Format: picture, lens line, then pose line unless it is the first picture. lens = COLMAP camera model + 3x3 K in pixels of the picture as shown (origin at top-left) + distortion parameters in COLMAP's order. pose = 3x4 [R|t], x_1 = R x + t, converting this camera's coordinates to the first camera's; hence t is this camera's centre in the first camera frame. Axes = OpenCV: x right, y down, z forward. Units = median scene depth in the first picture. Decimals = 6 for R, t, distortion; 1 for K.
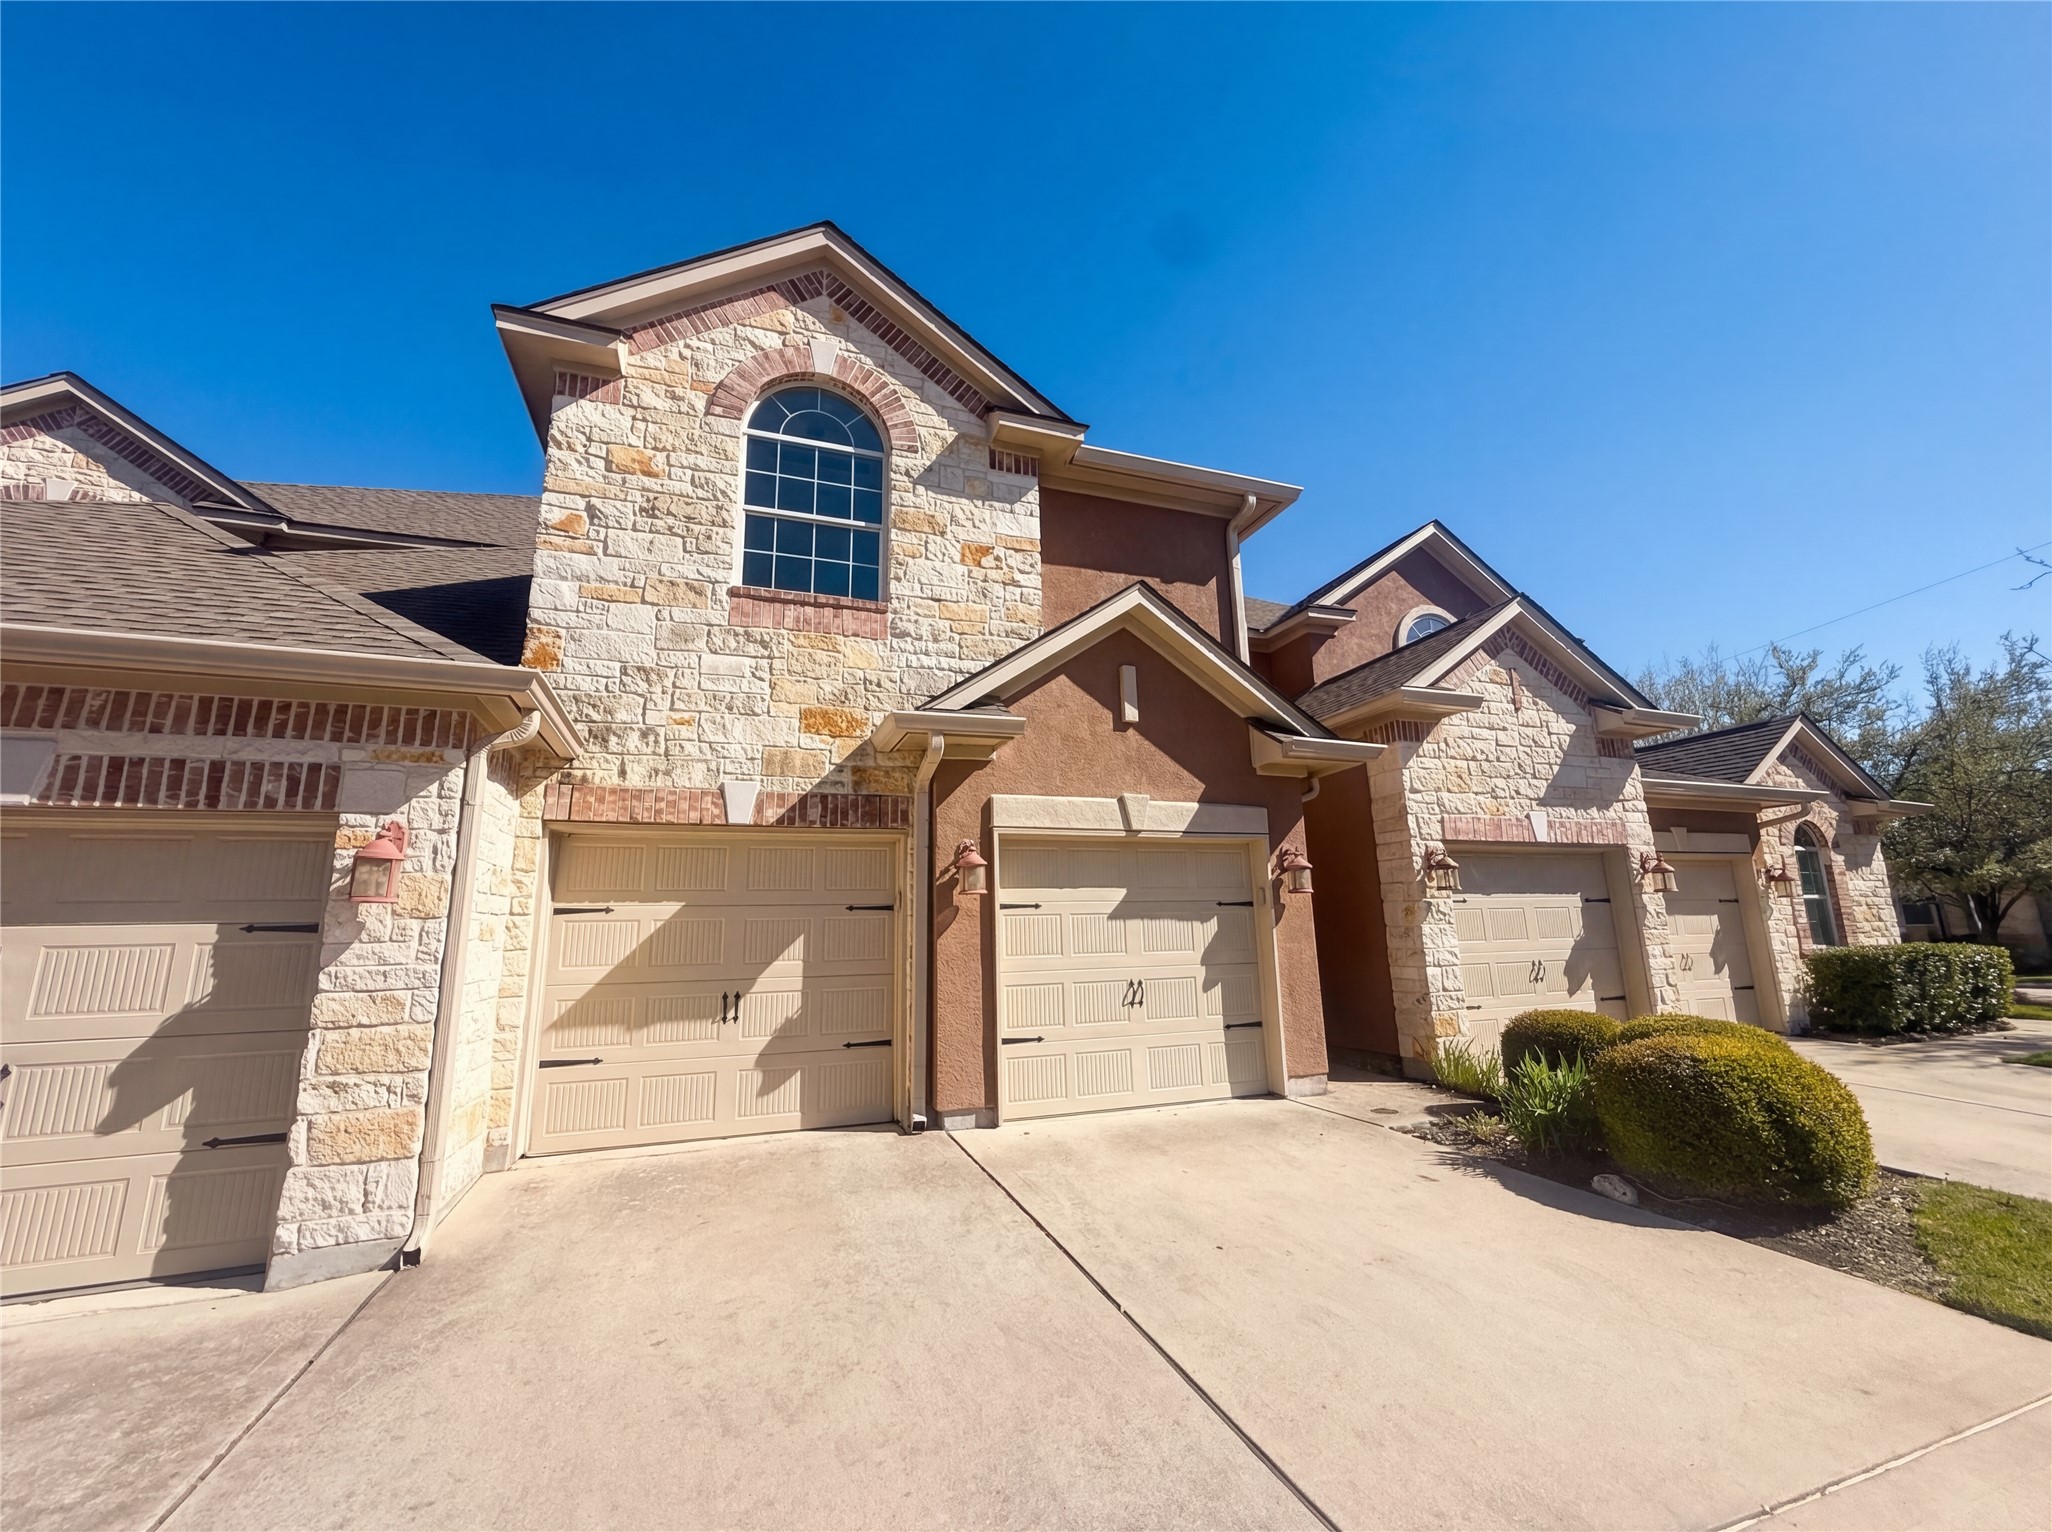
lens RADIAL K [[815.3, 0, 1025.4], [0, 815.3, 765.4], [0, 0, 1]] dist [-0.001486, -0.000107]
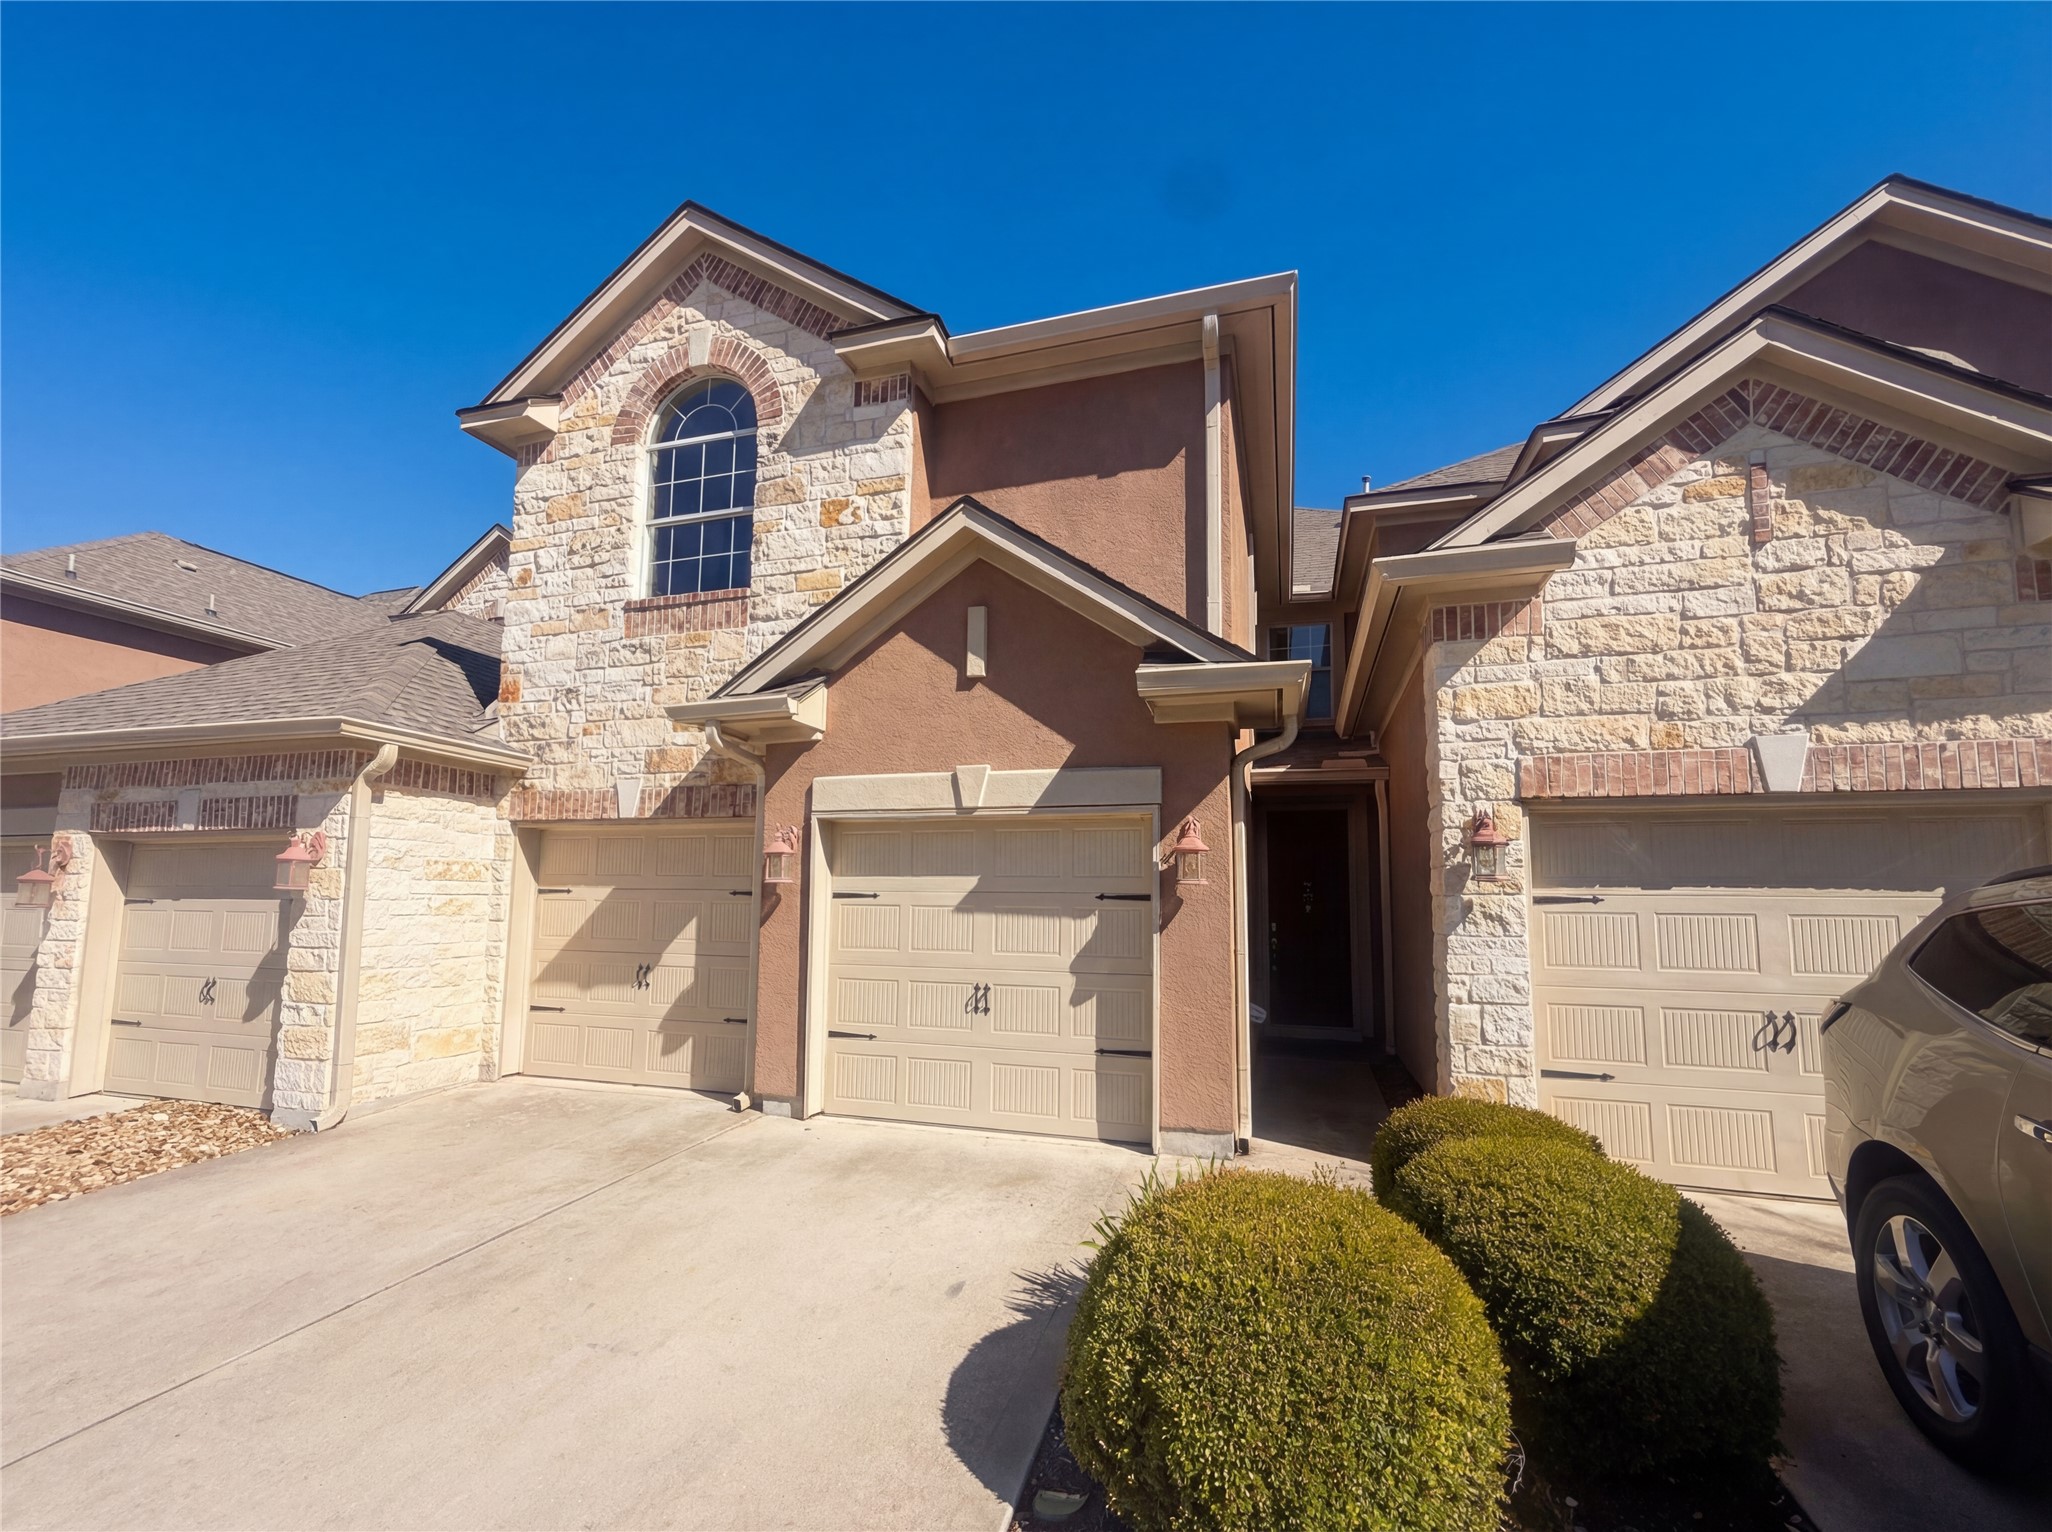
lens RADIAL K [[857.3, 0, 1030.7], [0, 857.3, 818.9], [0, 0, 1]] dist [-0.000323, -0.000295]
pose [[0.804407, -0.025999, -0.593509, 0.697421], [0.094841, 0.991849, 0.085094, 0.021320], [0.586459, -0.124739, 0.800316, 0.330227]]
